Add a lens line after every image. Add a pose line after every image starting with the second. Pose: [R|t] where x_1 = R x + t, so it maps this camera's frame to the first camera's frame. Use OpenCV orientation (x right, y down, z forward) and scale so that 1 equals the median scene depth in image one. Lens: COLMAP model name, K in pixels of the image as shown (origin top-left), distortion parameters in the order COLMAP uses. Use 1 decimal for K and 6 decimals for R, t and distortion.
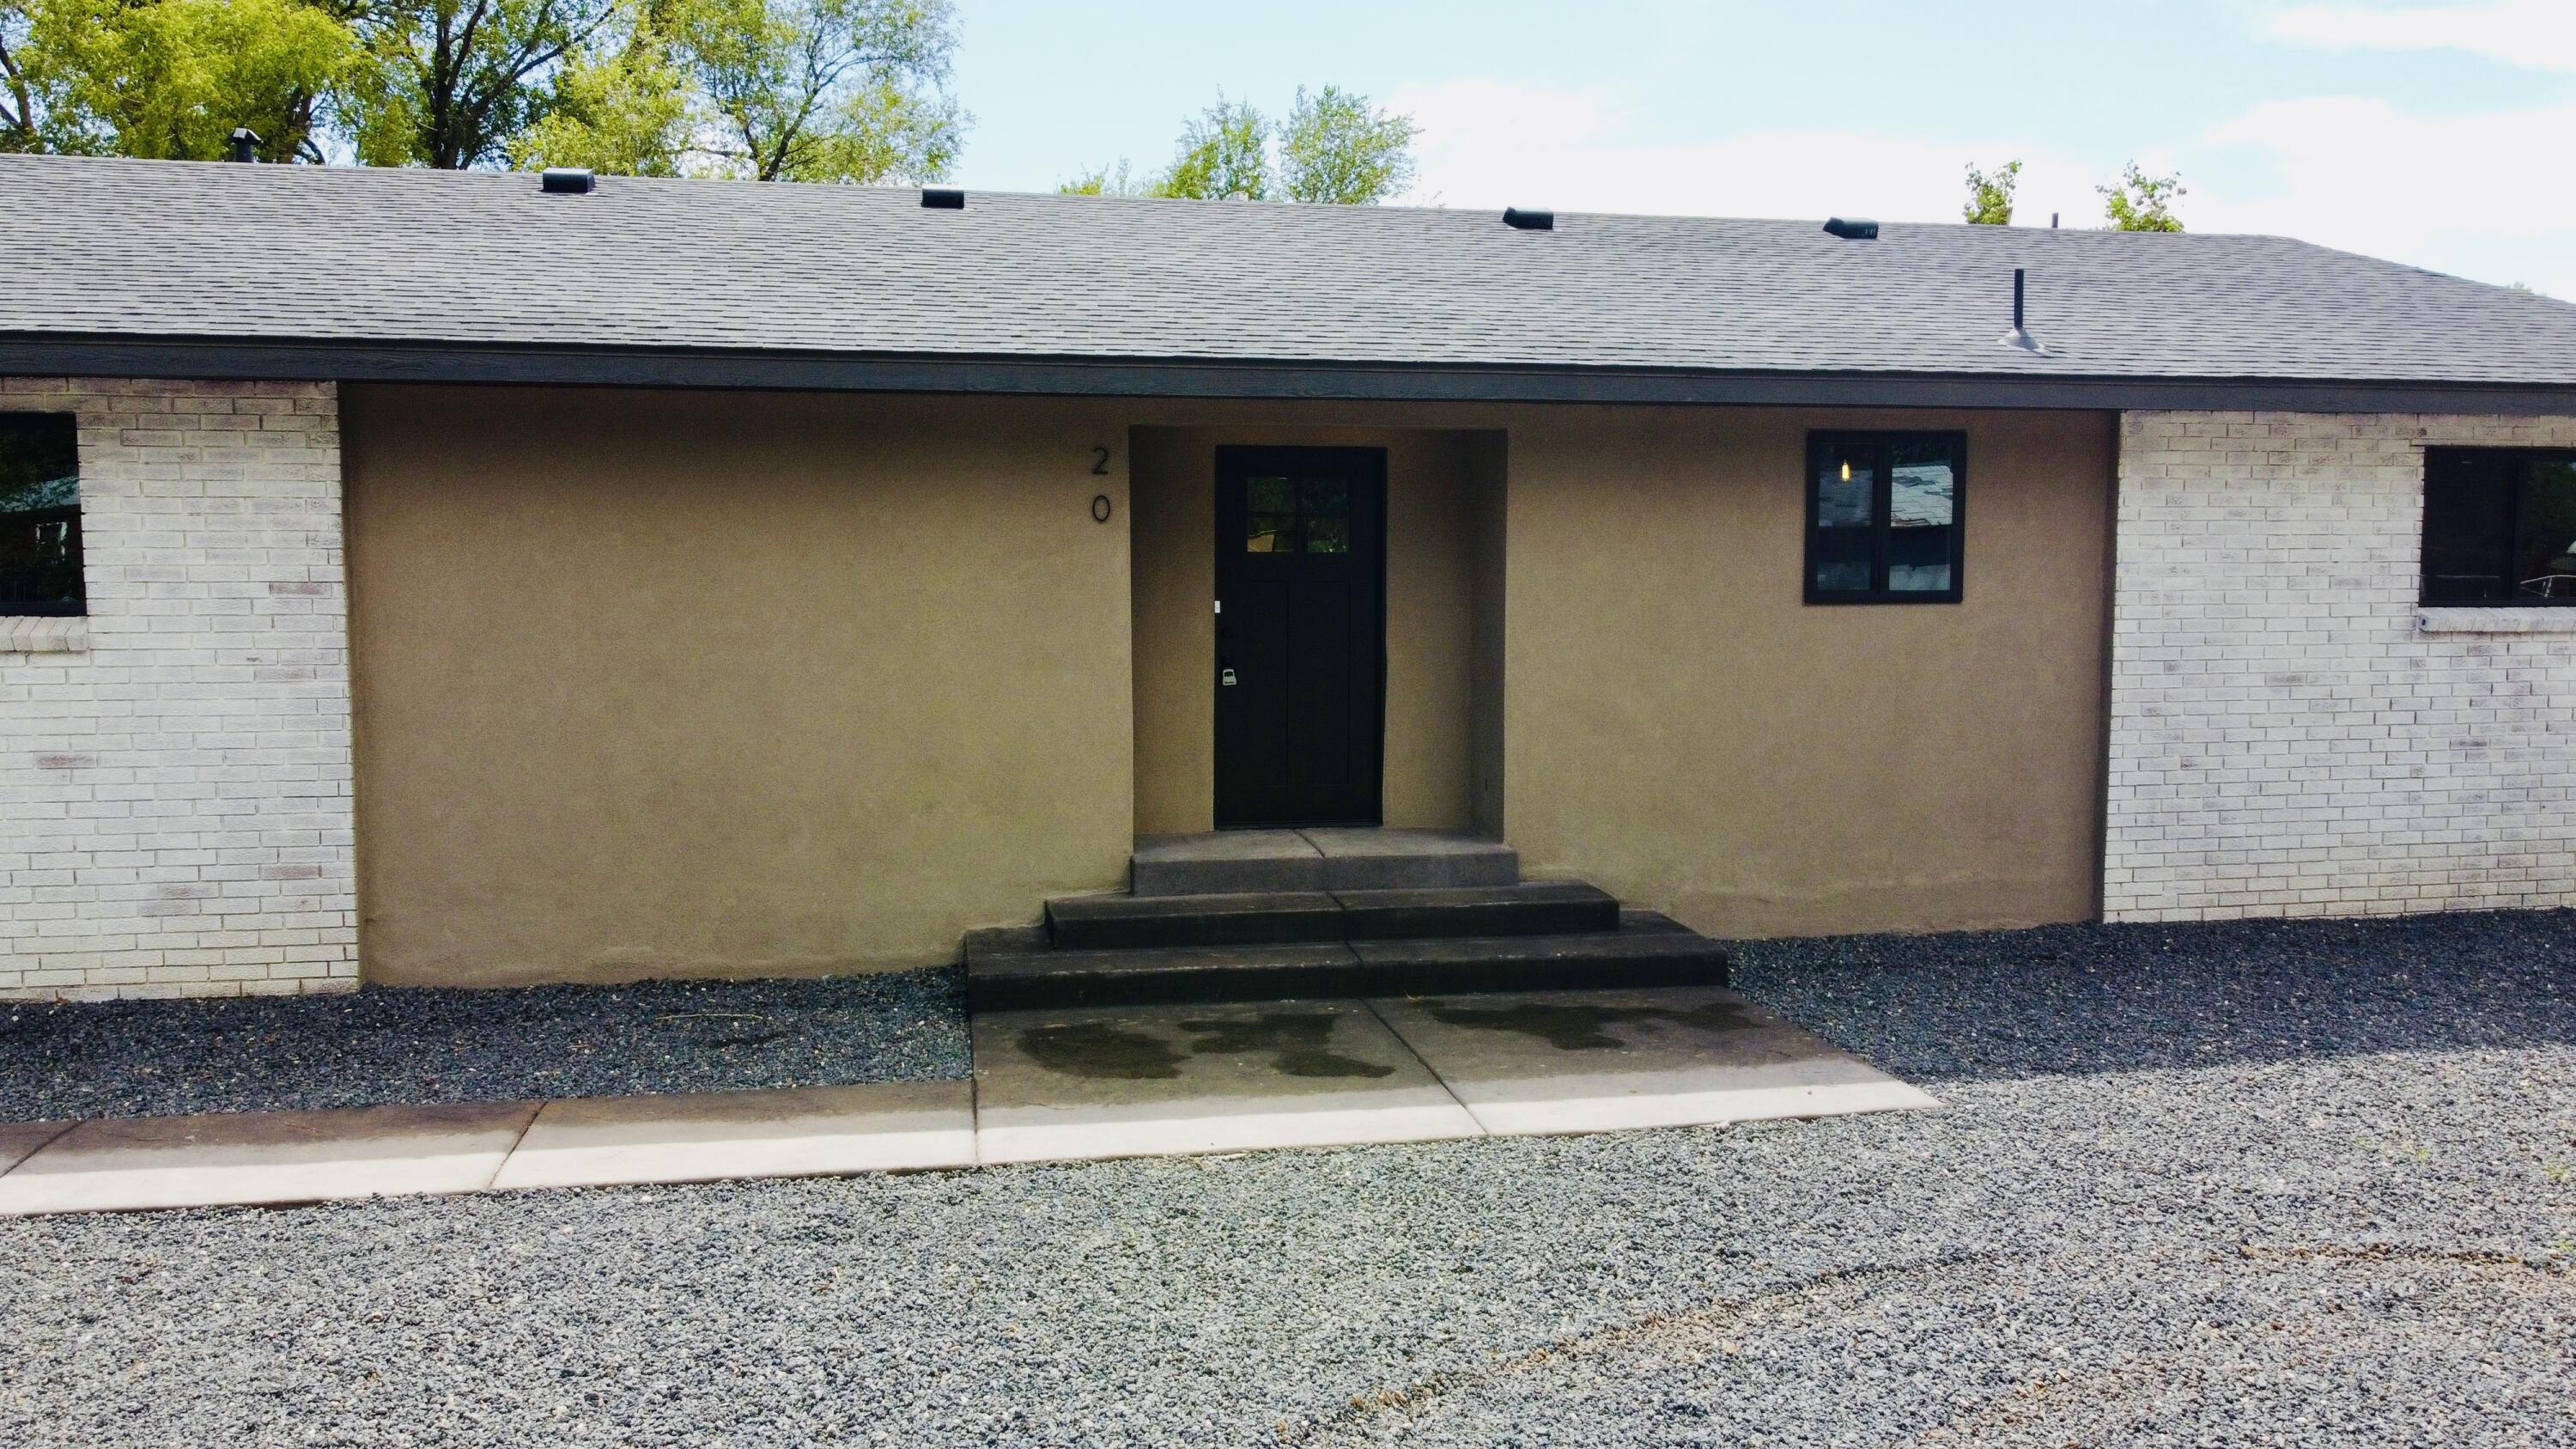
lens RADIAL K [[1838.9, 0, 1355.0], [0, 1838.9, 720.8], [0, 0, 1]] dist [-0.013558, -0.003314]
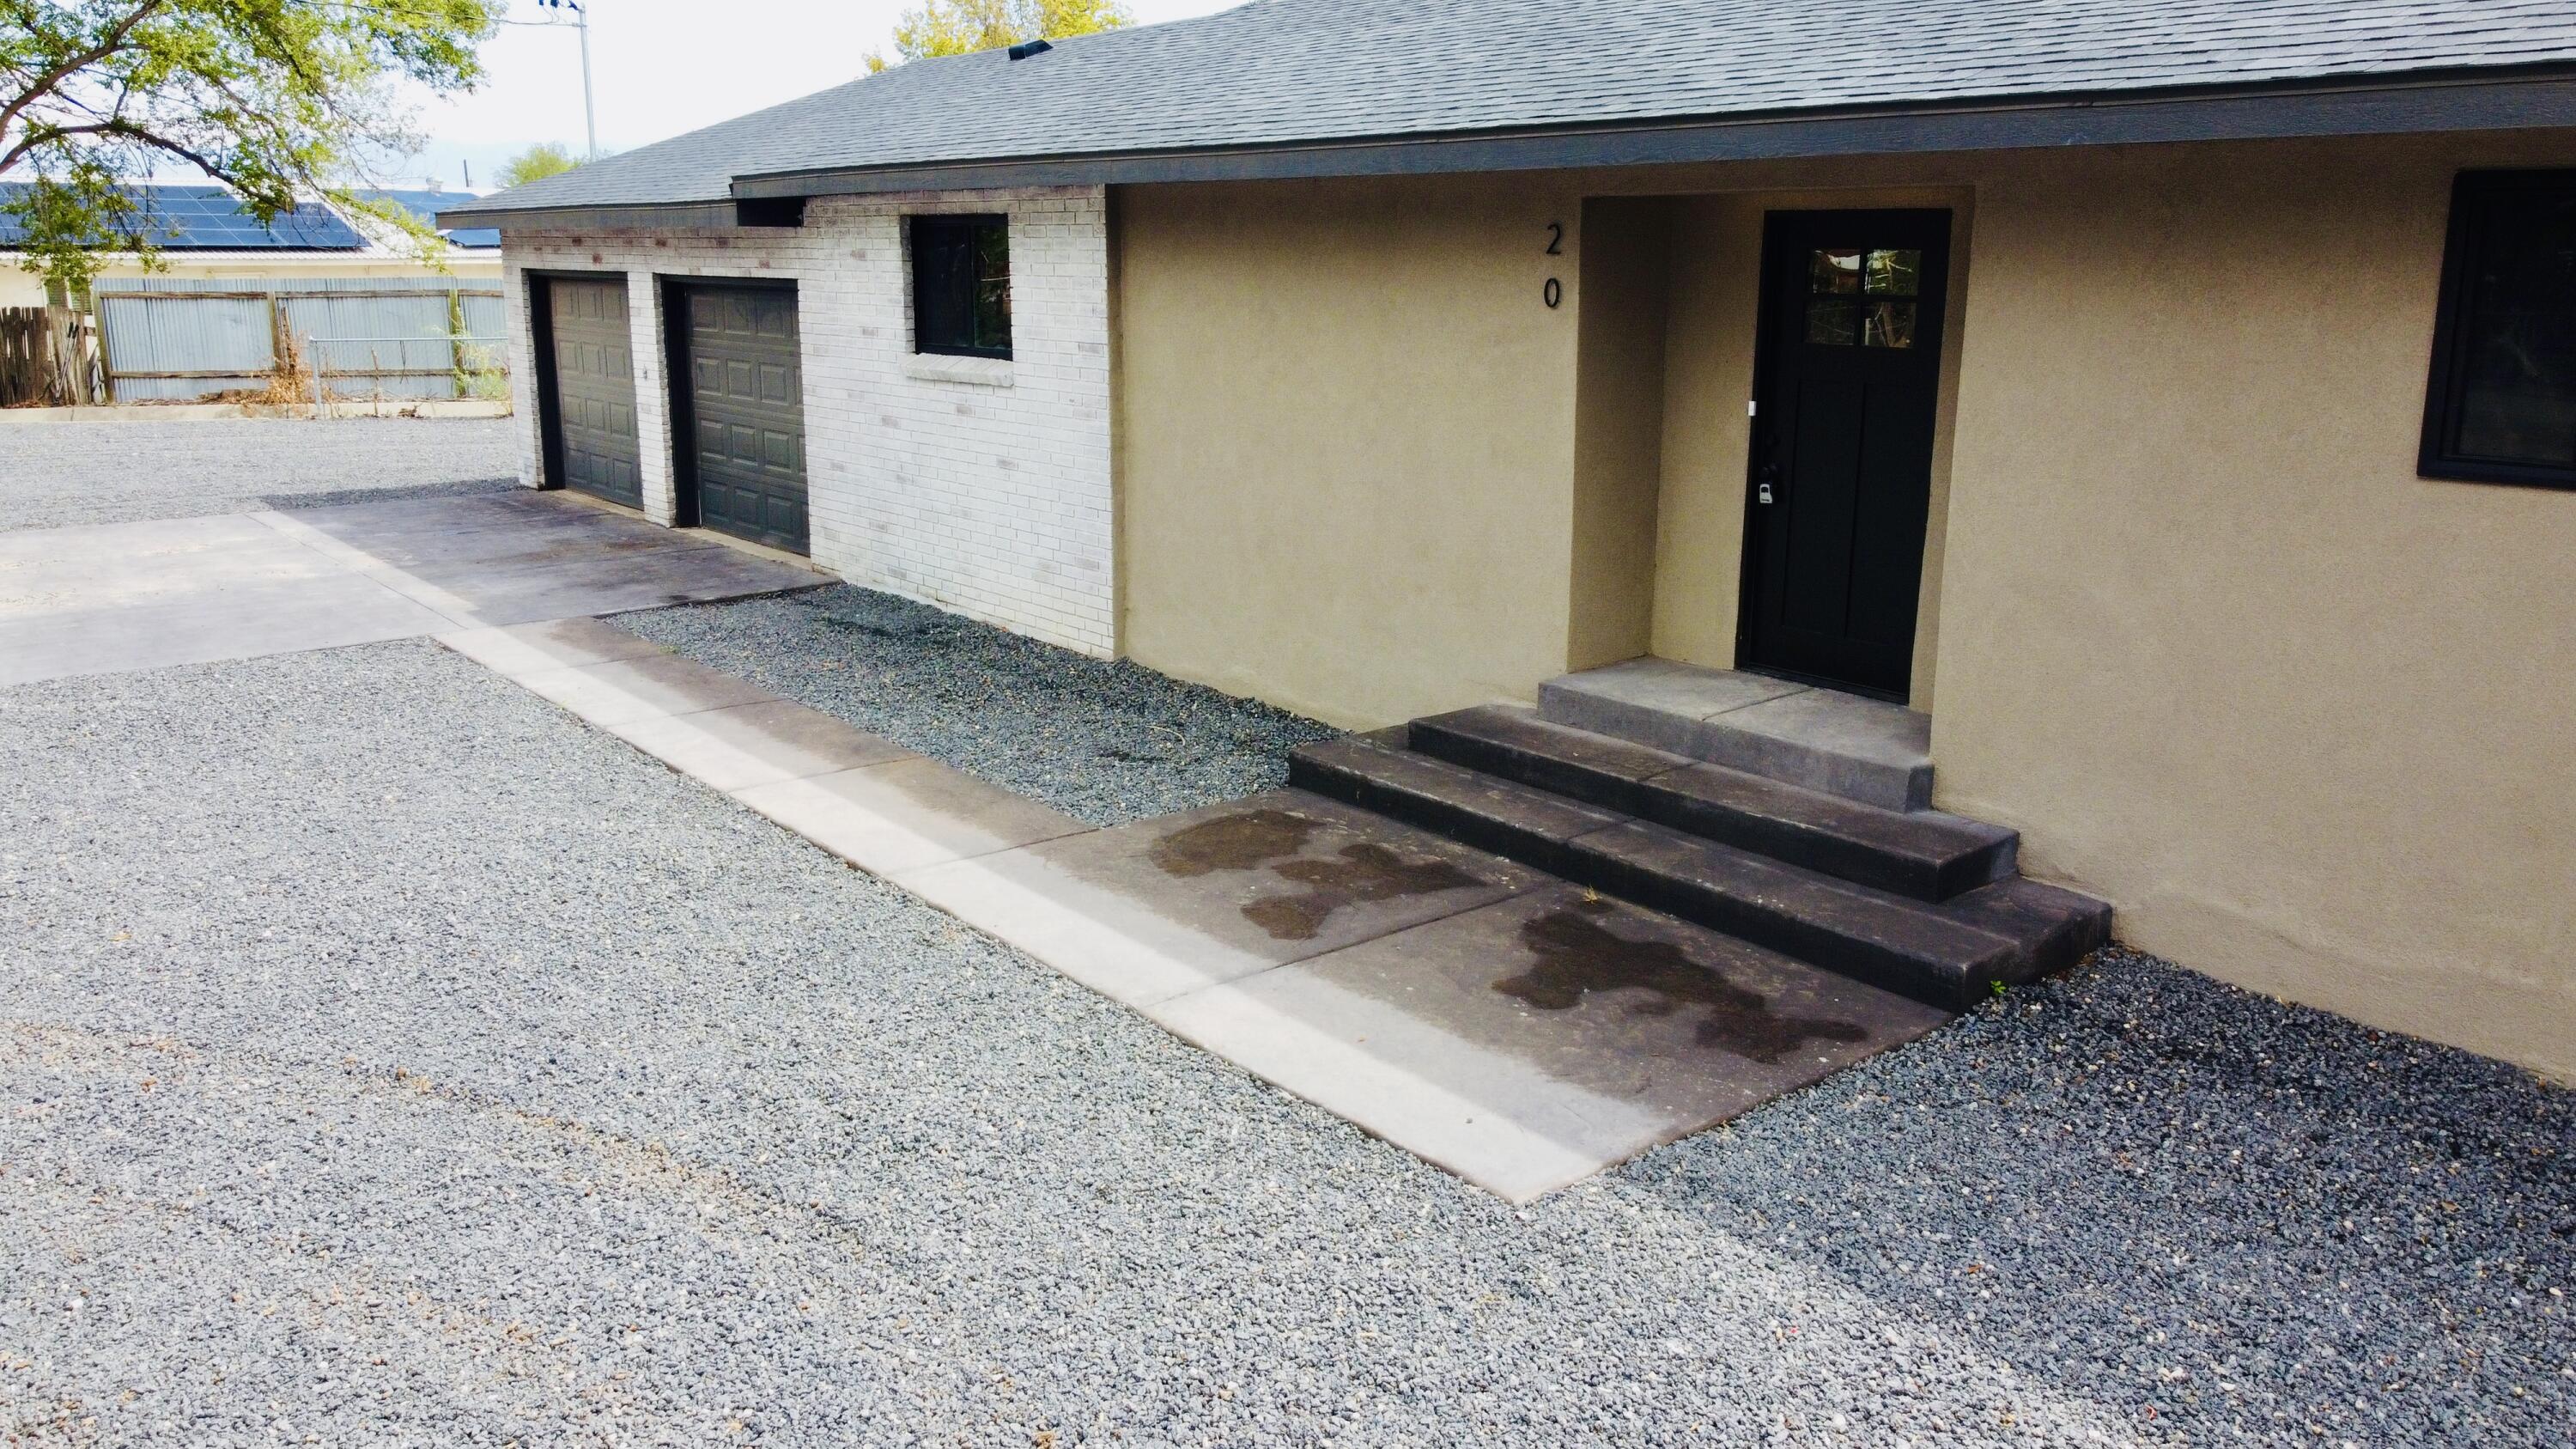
lens RADIAL K [[1971.6, 0, 1327.5], [0, 1971.6, 728.2], [0, 0, 1]] dist [-0.032090, -0.001065]
pose [[0.472188, 0.211123, -0.855842, 0.768038], [-0.075621, 0.977018, 0.199293, -0.101411], [0.878248, -0.029384, 0.477302, 0.482011]]
